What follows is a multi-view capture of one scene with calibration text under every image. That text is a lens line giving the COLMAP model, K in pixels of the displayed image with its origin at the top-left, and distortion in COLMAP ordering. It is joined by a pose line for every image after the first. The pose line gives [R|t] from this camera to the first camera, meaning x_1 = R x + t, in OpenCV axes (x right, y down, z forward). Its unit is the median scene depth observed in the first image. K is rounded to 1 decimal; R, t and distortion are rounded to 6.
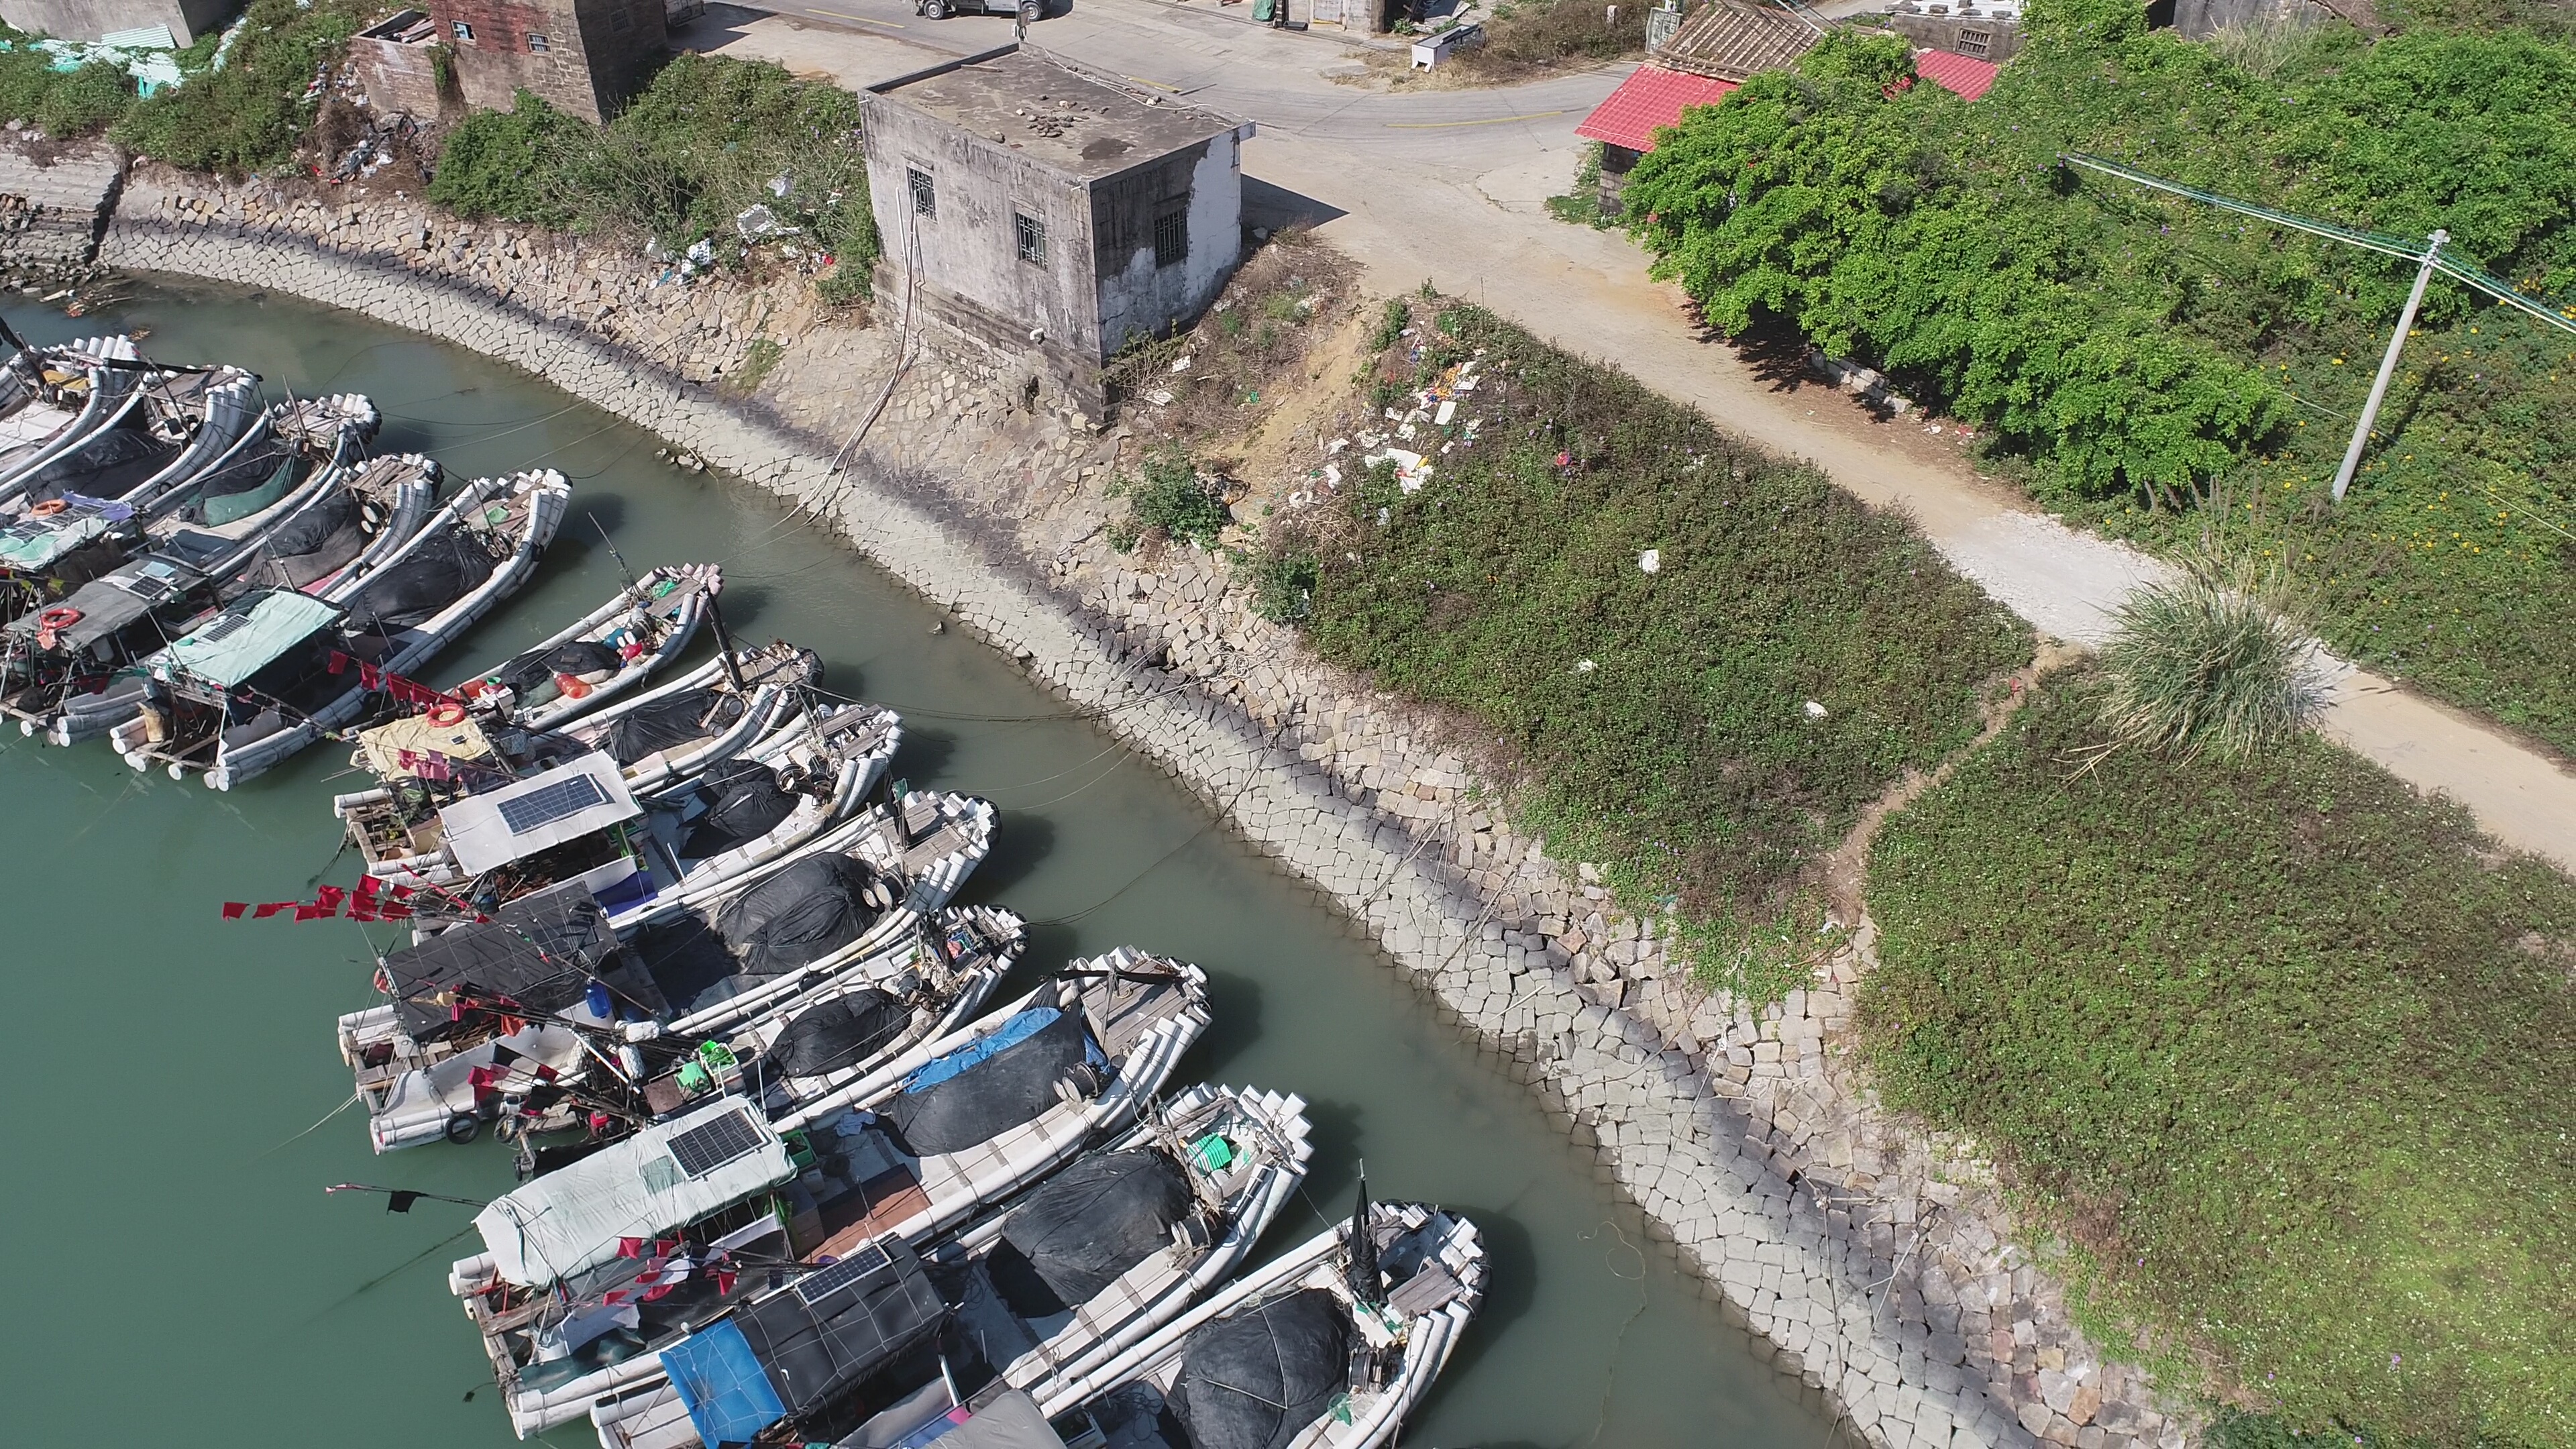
lens RADIAL K [[1855.3, 0, 1287.4], [0, 1855.3, 738.8], [0, 0, 1]] dist [-0.000668, 0.011071]
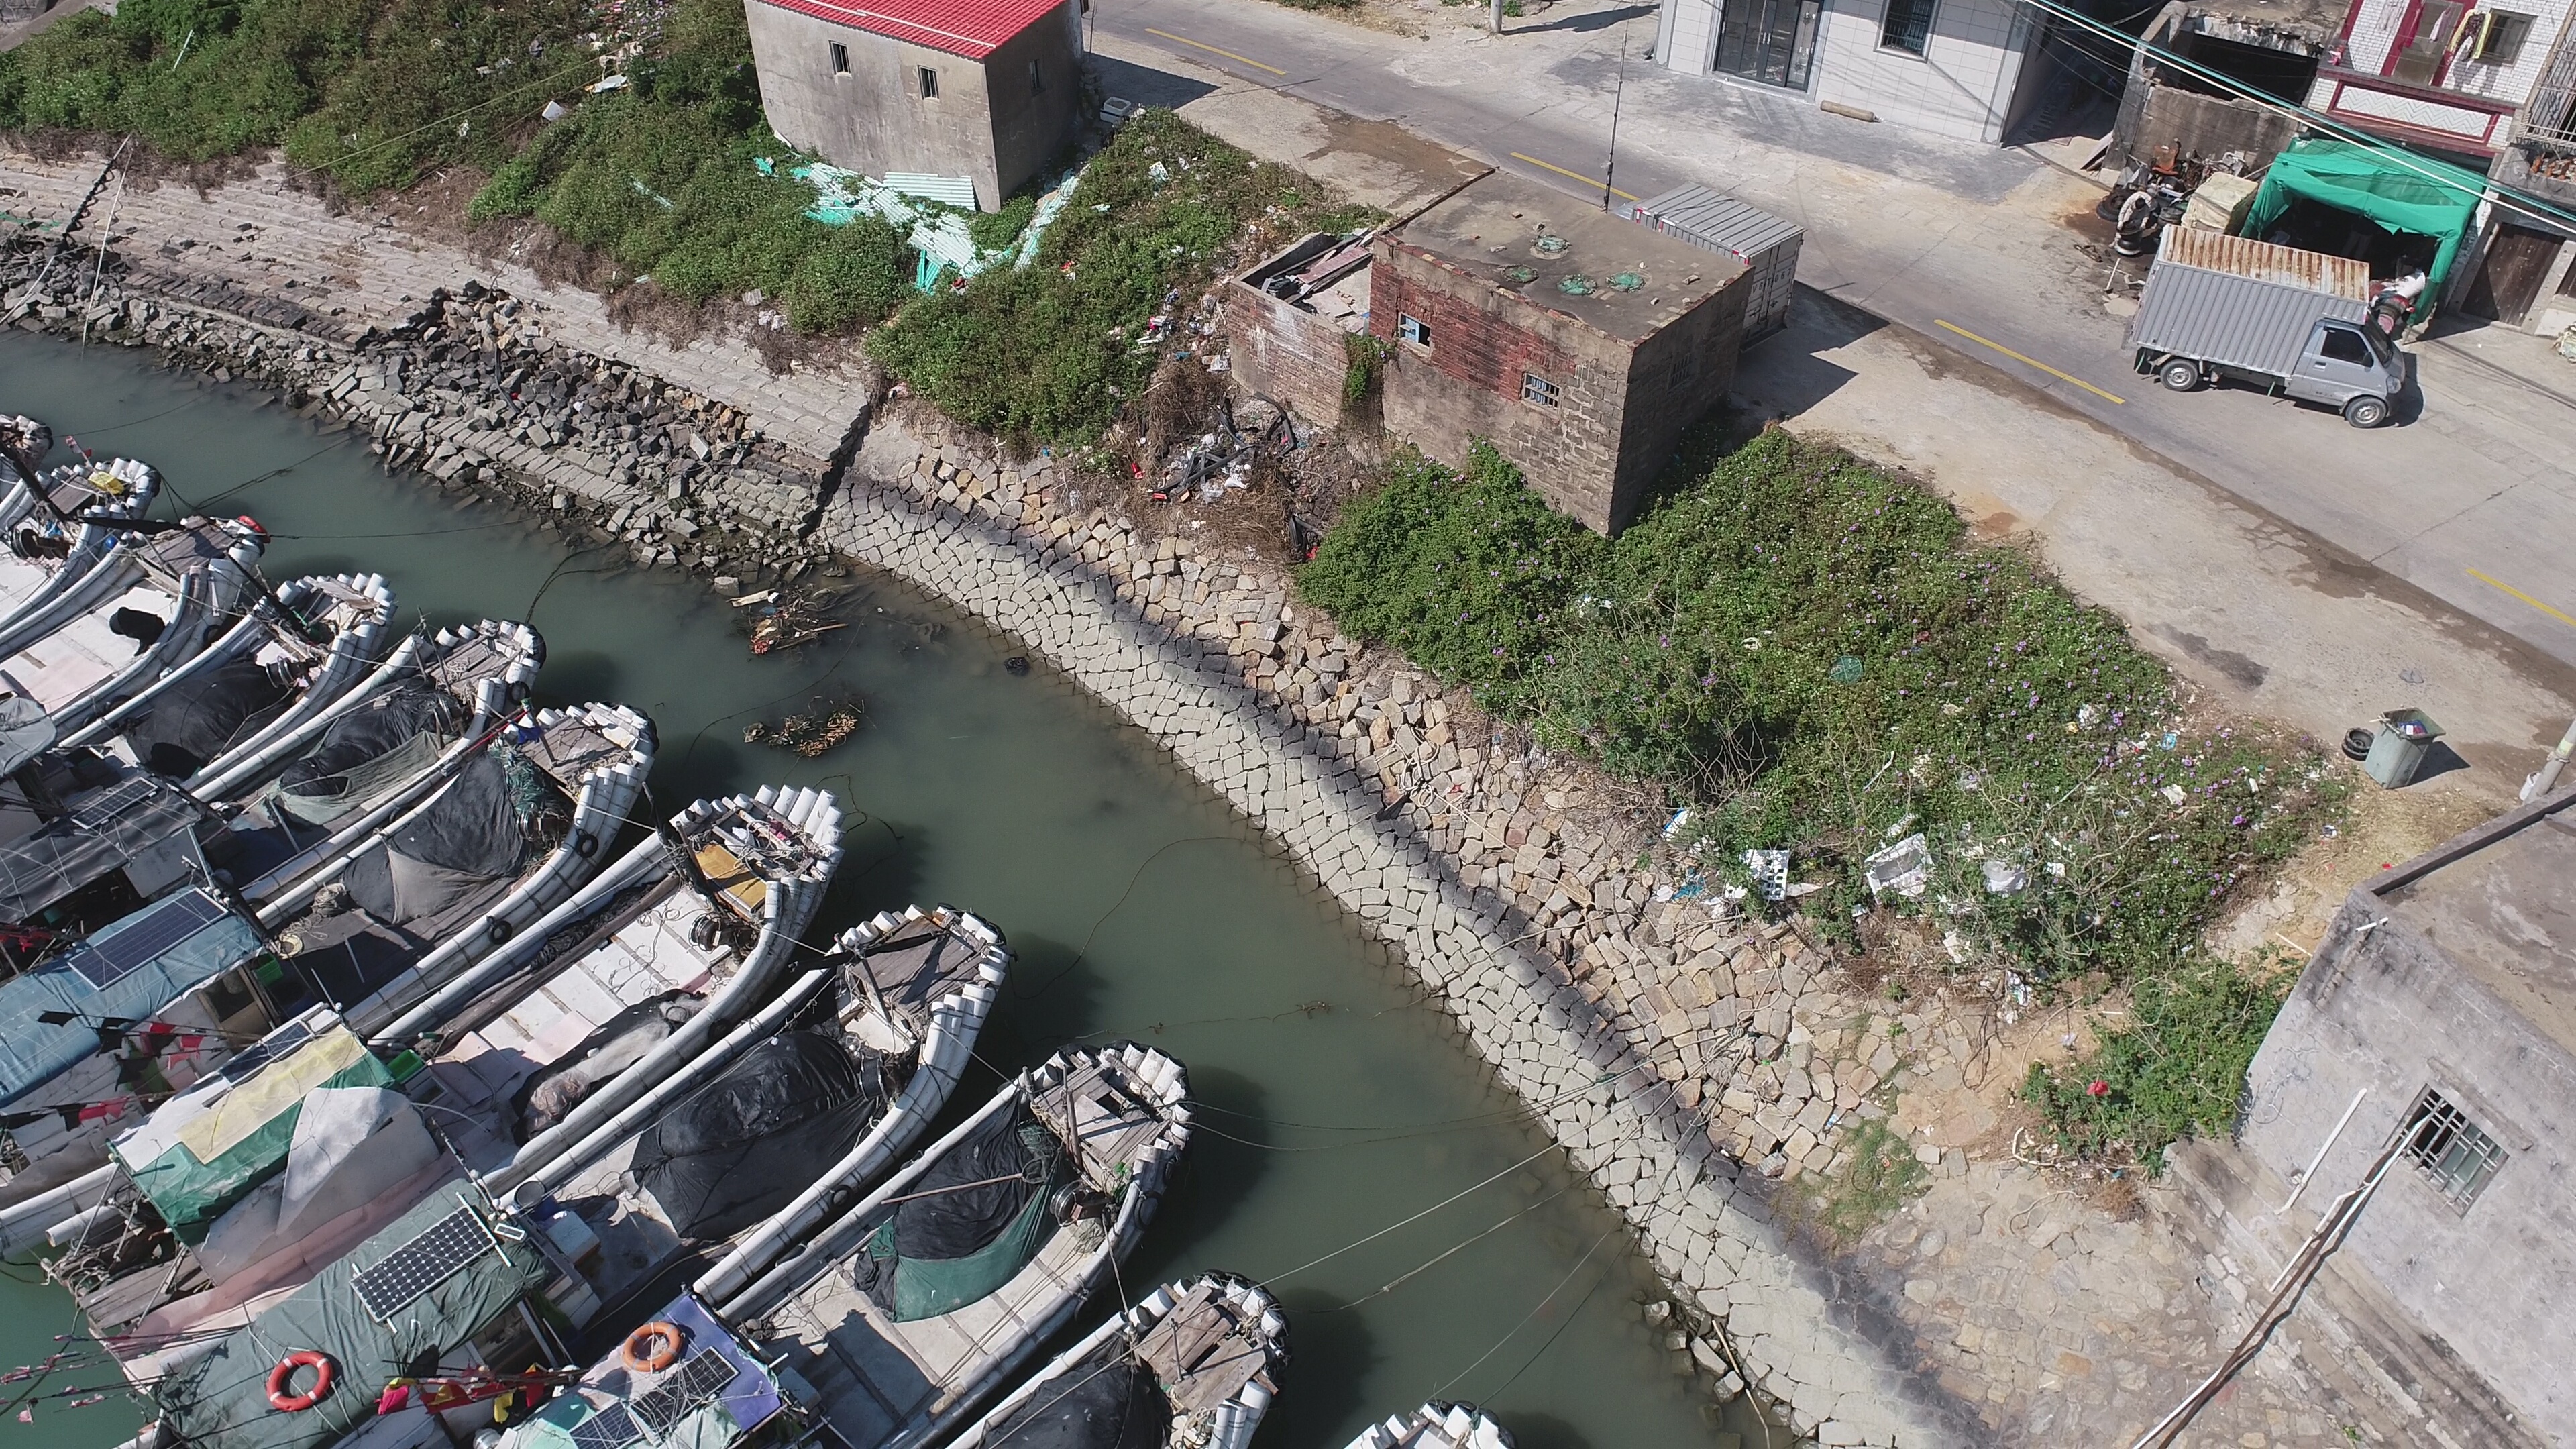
lens RADIAL K [[1855.3, 0, 1284.6], [0, 1855.3, 714.9], [0, 0, 1]] dist [-0.000668, 0.011071]
pose [[0.938982, 0.230873, -0.254971, -0.289285], [-0.215091, 0.972573, 0.088535, -0.293101], [0.268418, -0.028291, 0.962887, 0.386363]]
